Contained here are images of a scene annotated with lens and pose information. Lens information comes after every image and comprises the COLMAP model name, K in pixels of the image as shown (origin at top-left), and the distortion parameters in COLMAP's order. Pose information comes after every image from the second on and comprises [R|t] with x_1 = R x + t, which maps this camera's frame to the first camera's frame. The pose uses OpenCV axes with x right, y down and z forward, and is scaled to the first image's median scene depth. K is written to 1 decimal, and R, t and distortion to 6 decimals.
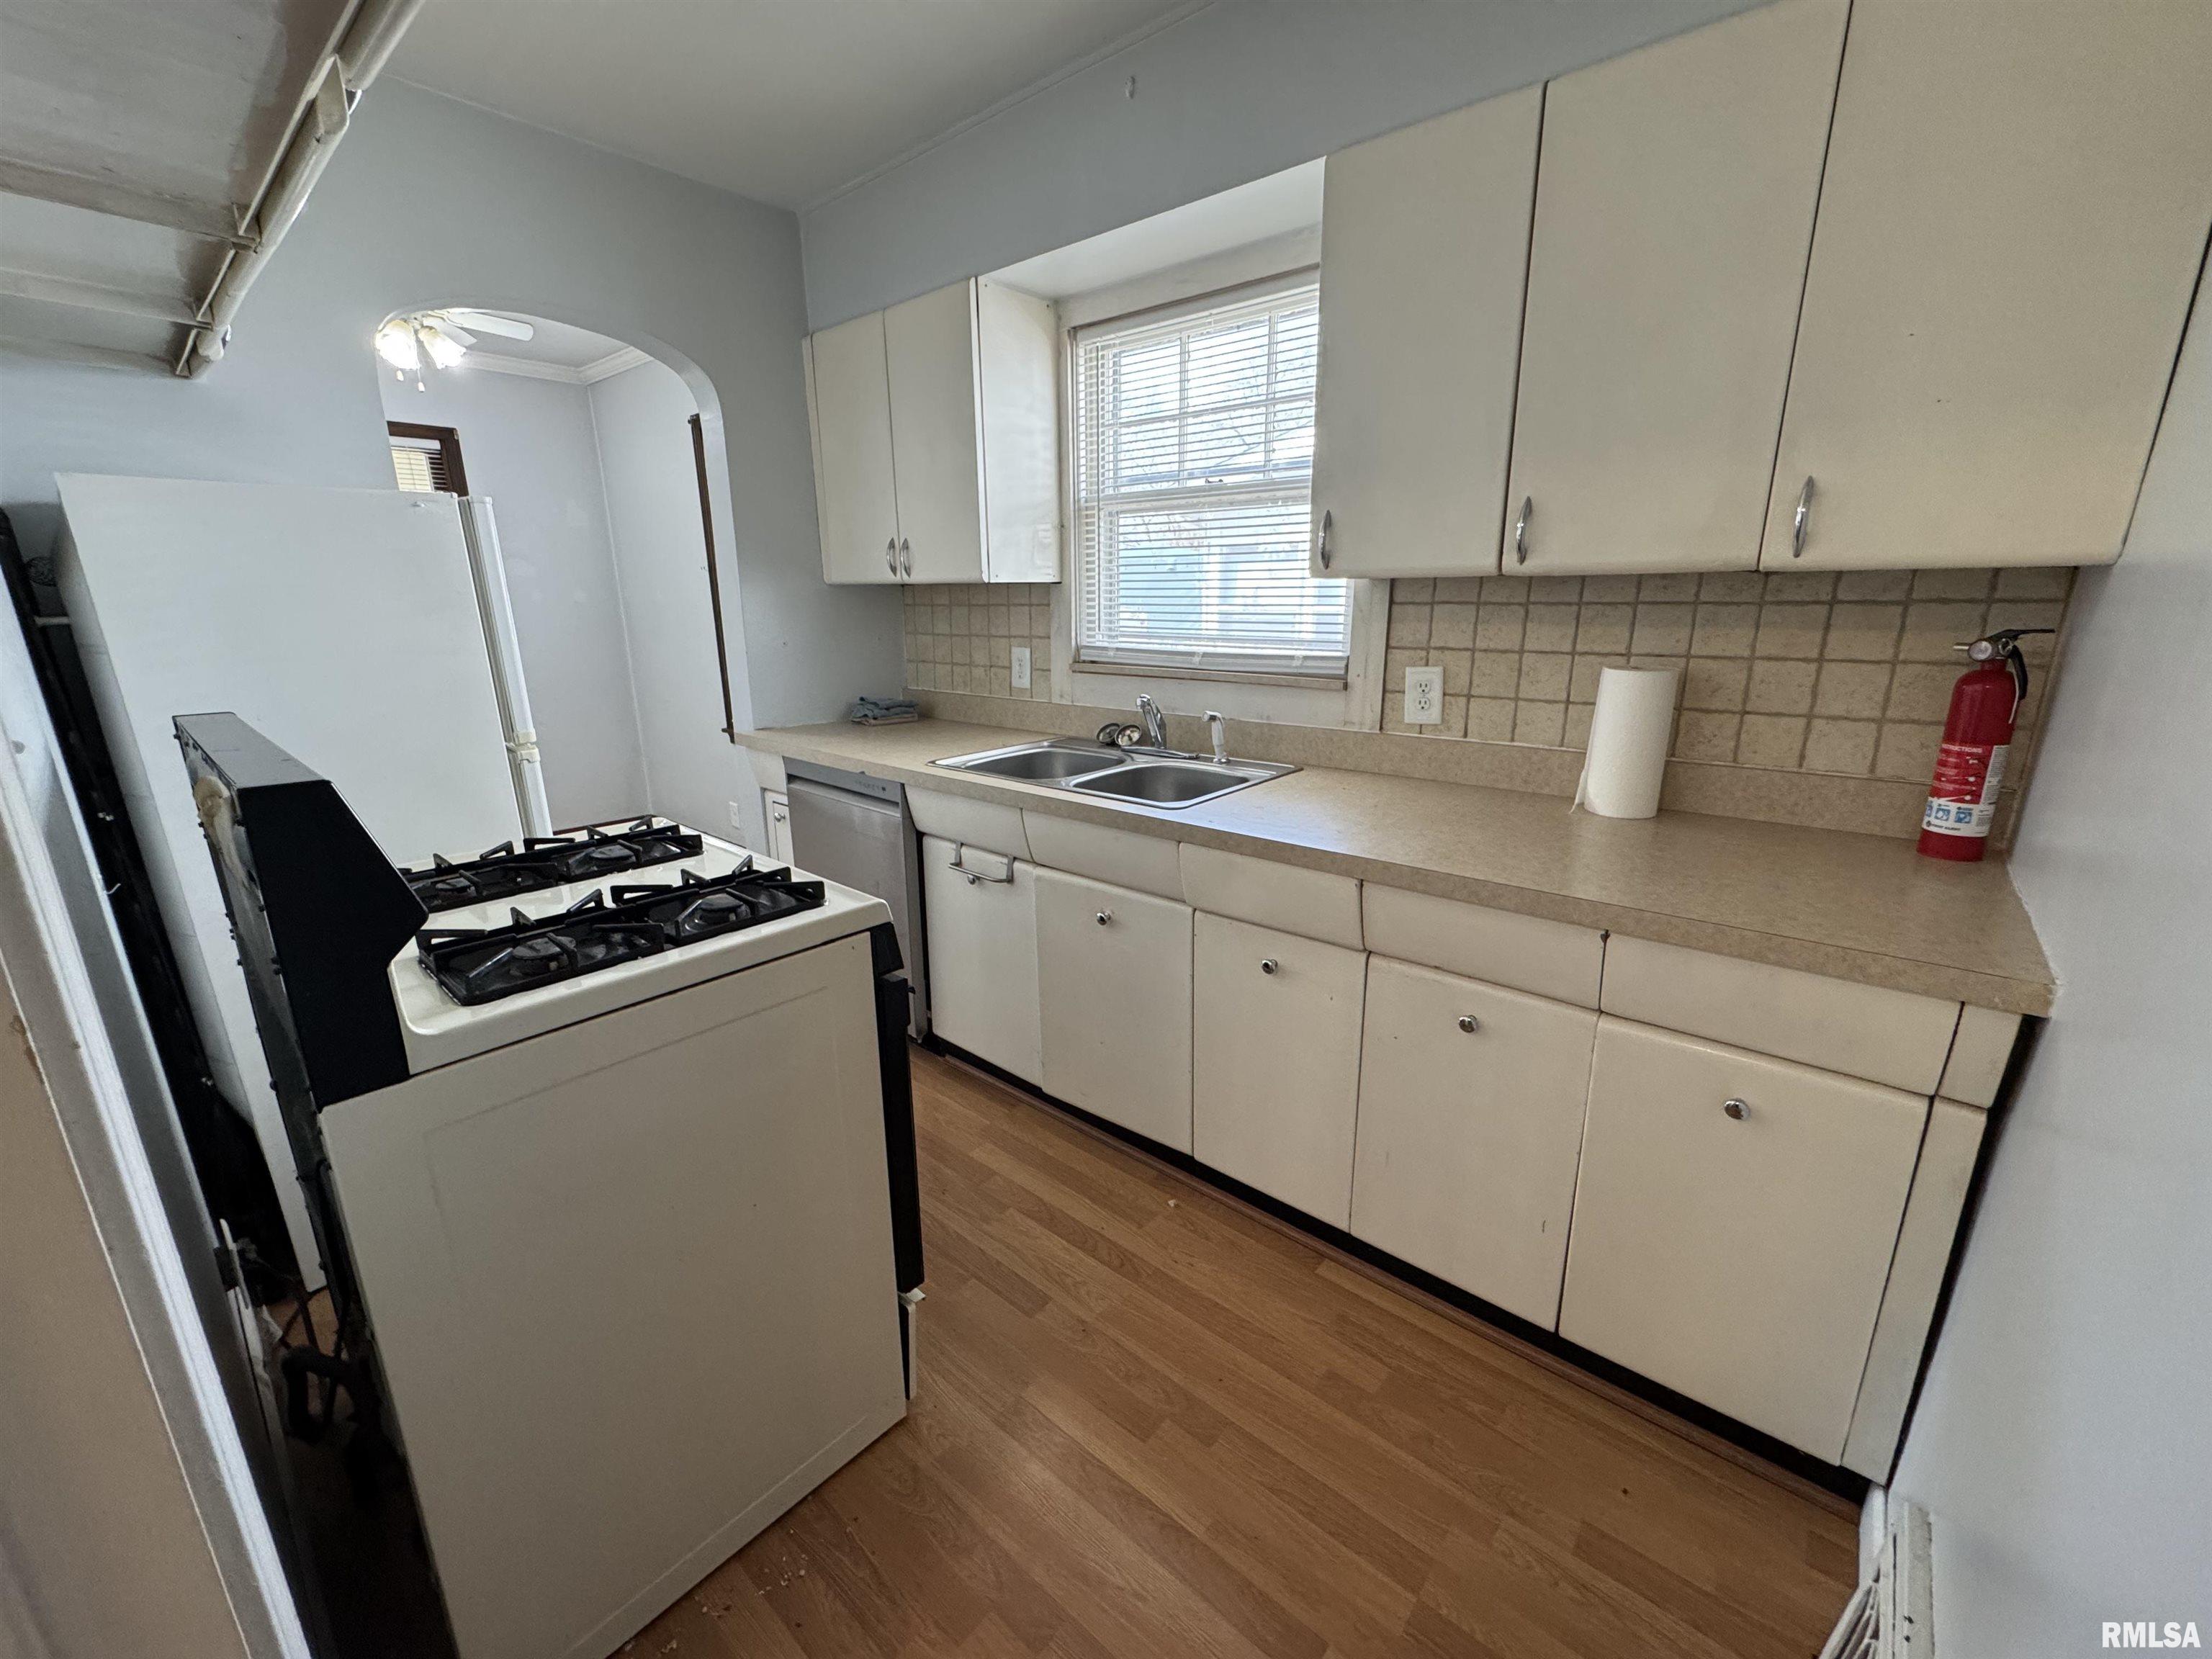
lens RADIAL K [[881.8, 0, 1110.9], [0, 881.8, 826.9], [0, 0, 1]] dist [-0.001519, 0.000358]
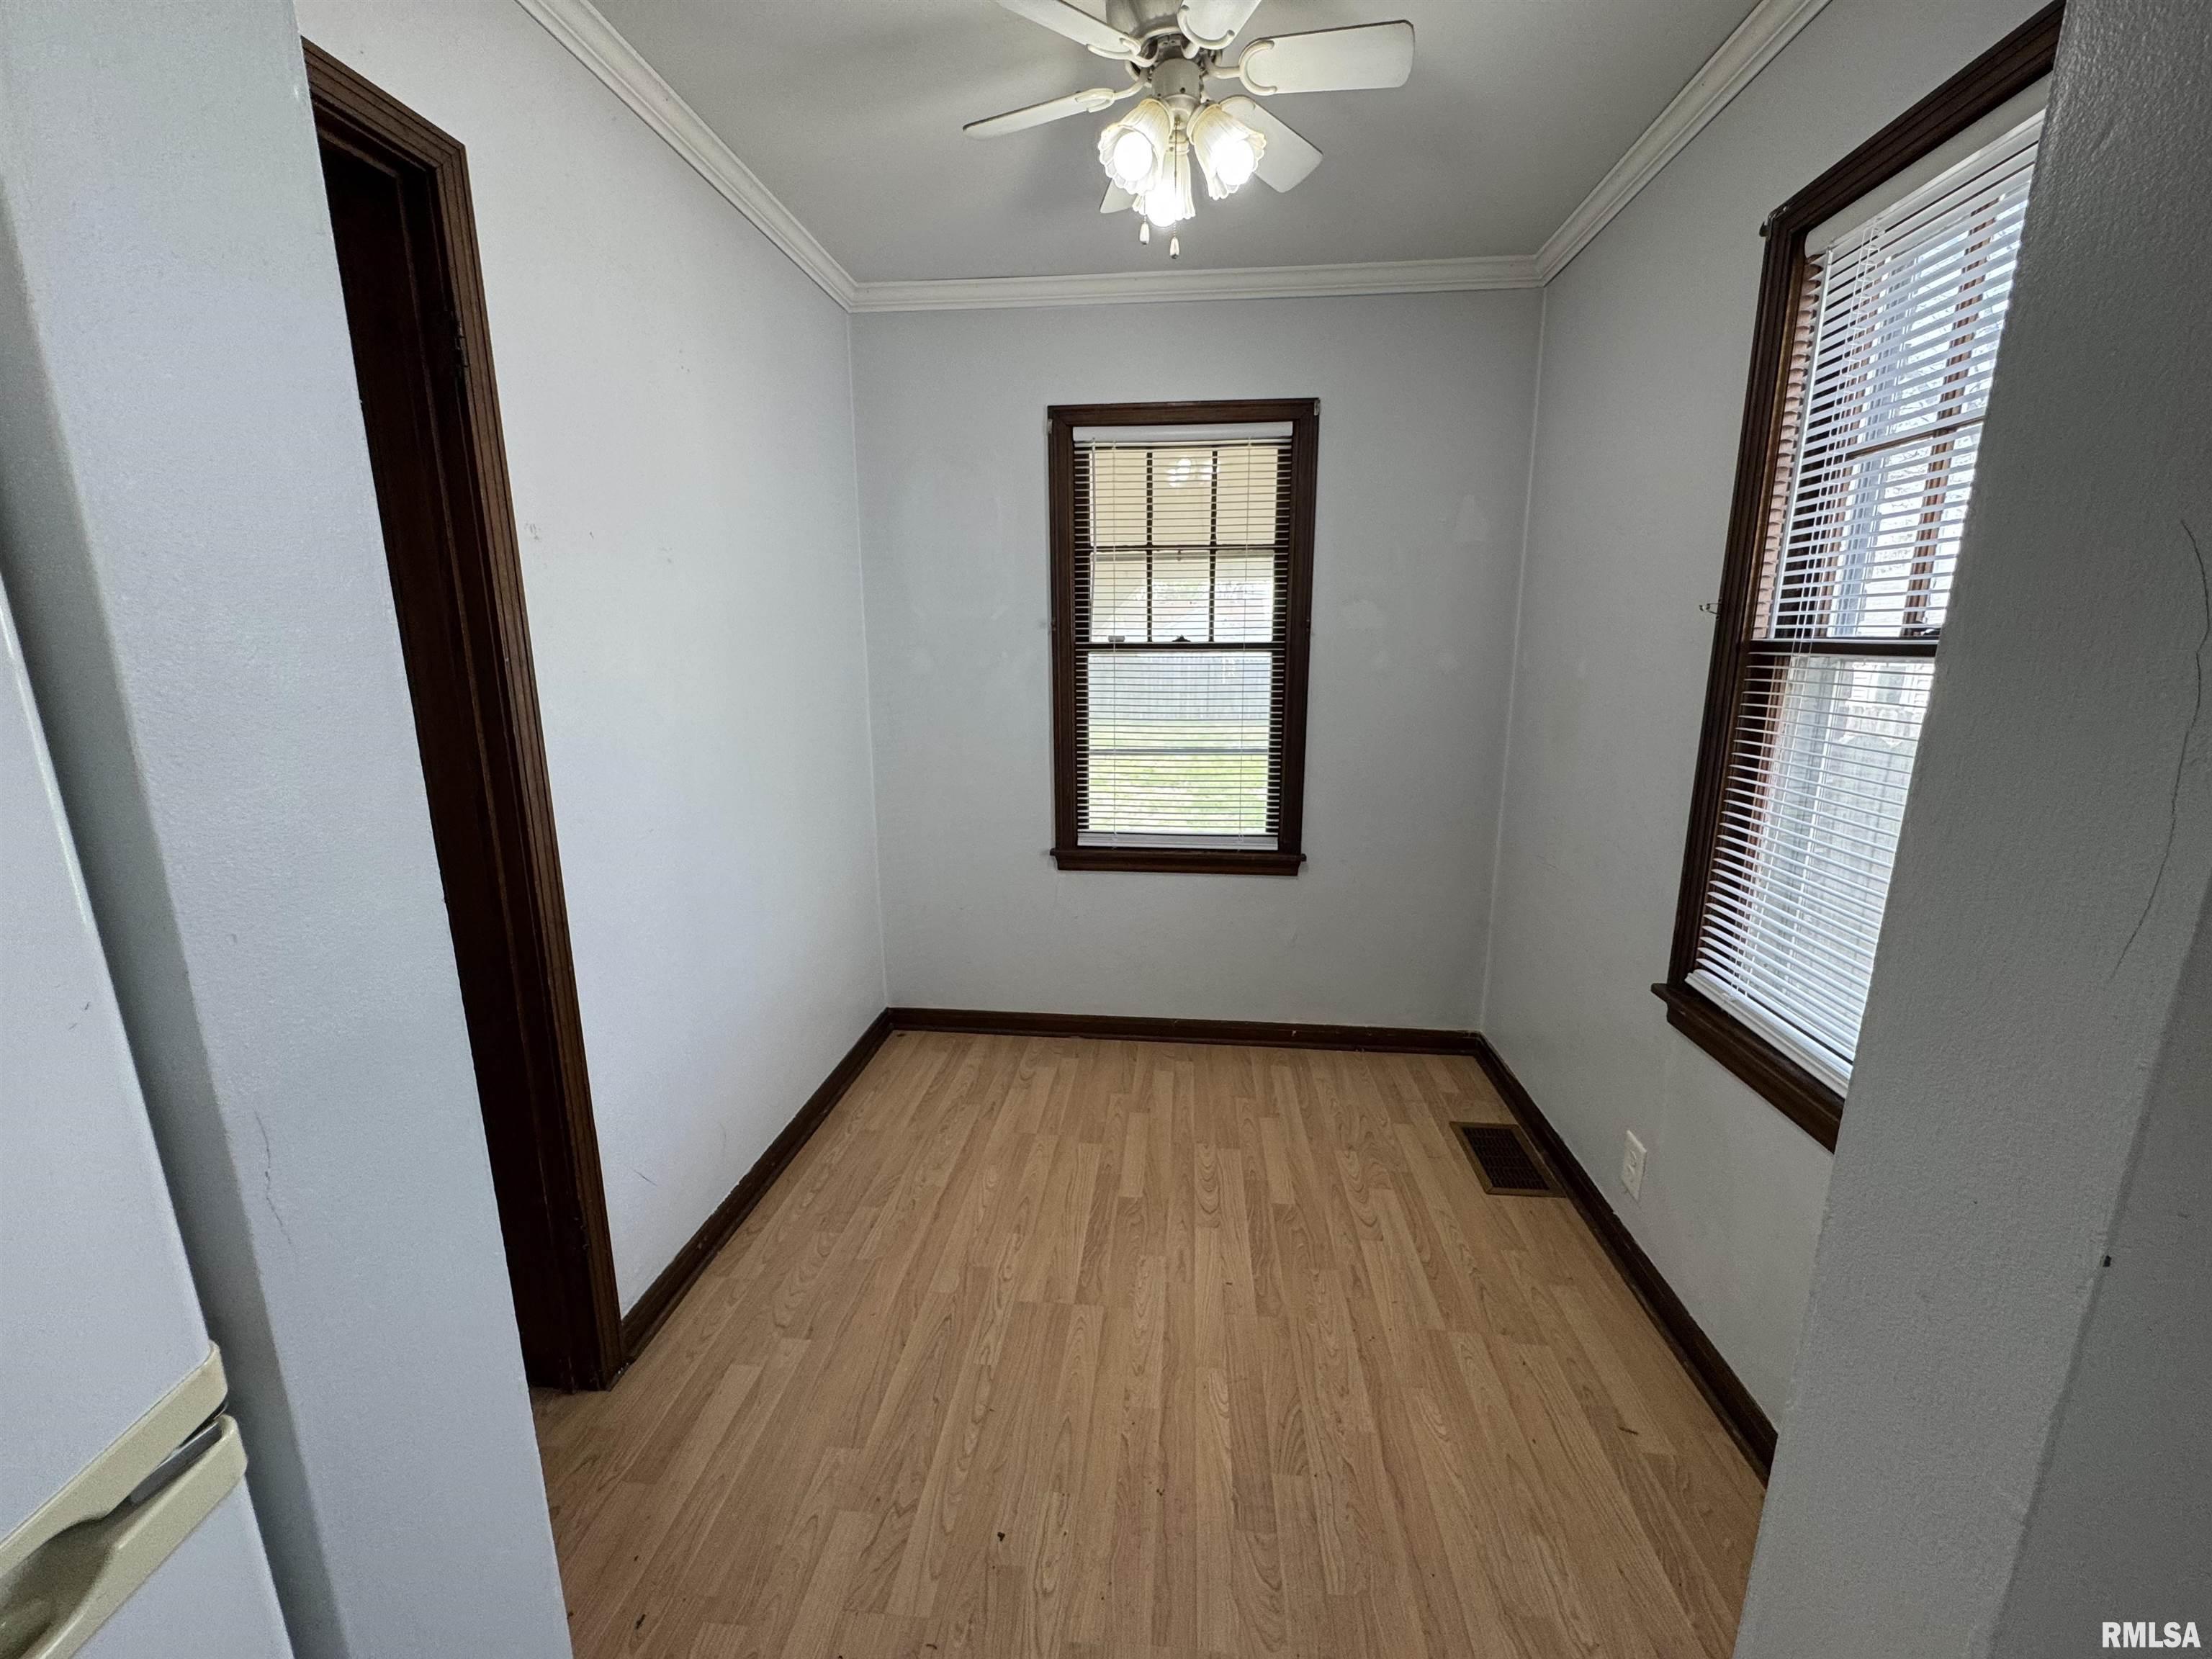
lens RADIAL K [[888.2, 0, 1100.5], [0, 888.2, 826.0], [0, 0, 1]] dist [0.001024, 0.000195]
pose [[0.575140, 0.173274, -0.799494, -0.516600], [-0.211198, 0.975630, 0.059517, -0.301116], [0.790323, 0.134621, 0.597718, 1.018074]]
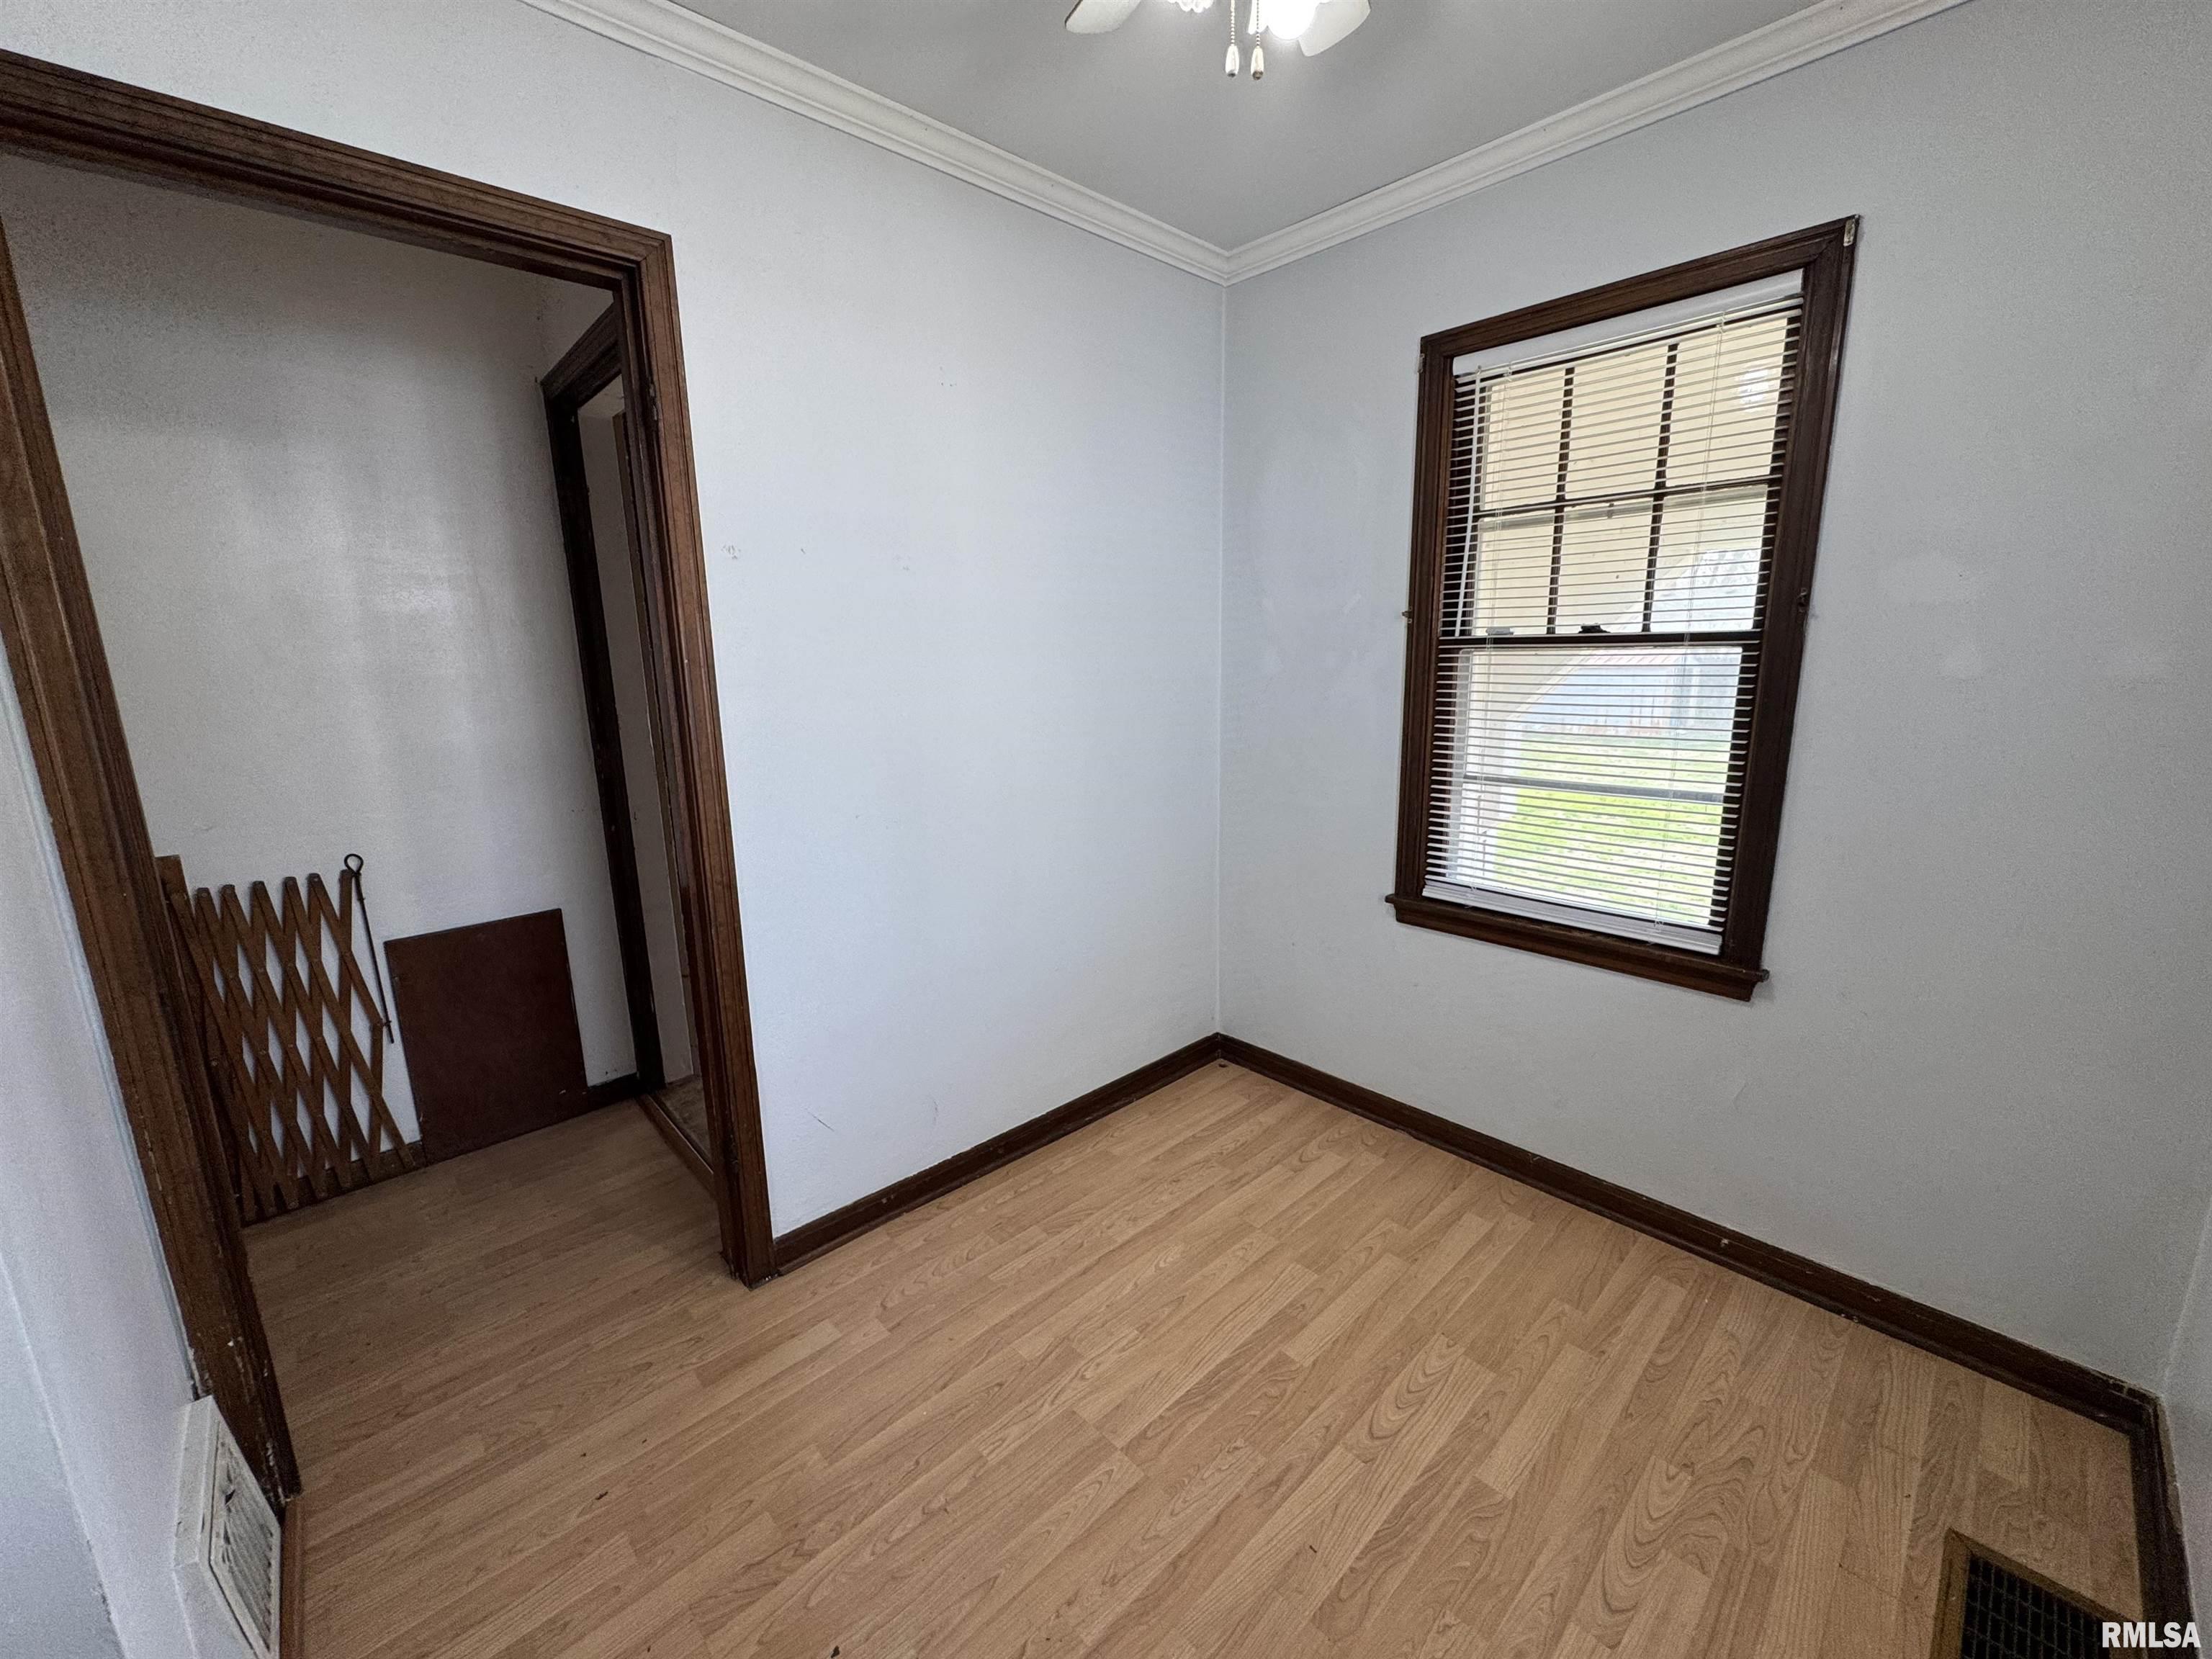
lens RADIAL K [[881.8, 0, 1110.9], [0, 881.8, 826.9], [0, 0, 1]] dist [-0.001519, 0.000358]
pose [[-0.104565, 0.206317, -0.972882, -0.561839], [-0.235684, 0.945237, 0.225786, -0.412589], [0.966188, 0.252902, -0.050213, 1.474370]]
